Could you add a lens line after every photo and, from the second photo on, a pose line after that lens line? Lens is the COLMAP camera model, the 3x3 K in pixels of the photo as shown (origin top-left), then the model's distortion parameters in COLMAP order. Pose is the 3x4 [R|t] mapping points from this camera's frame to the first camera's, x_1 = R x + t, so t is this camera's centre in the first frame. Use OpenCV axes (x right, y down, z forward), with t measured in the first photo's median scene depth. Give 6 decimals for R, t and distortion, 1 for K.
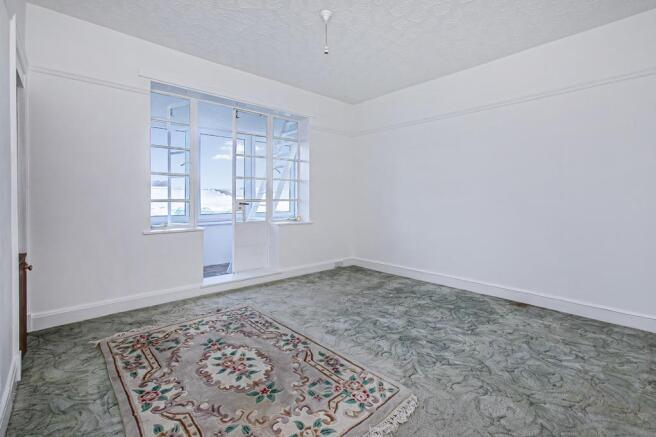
lens RADIAL K [[298.9, 0, 323.7], [0, 298.9, 202.8], [0, 0, 1]] dist [0.000362, 0.000235]
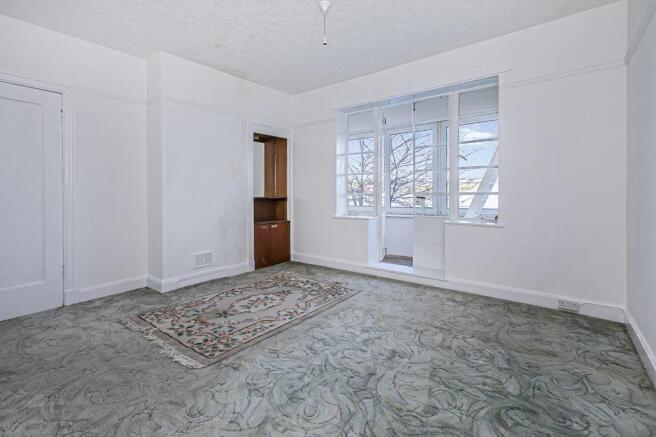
lens RADIAL K [[298.9, 0, 323.7], [0, 298.9, 202.8], [0, 0, 1]] dist [0.000362, 0.000235]
pose [[0.165881, 0.019508, -0.985953, 1.220742], [0.000475, 0.999803, 0.019862, -0.001135], [0.986146, -0.003763, 0.165839, 1.041555]]
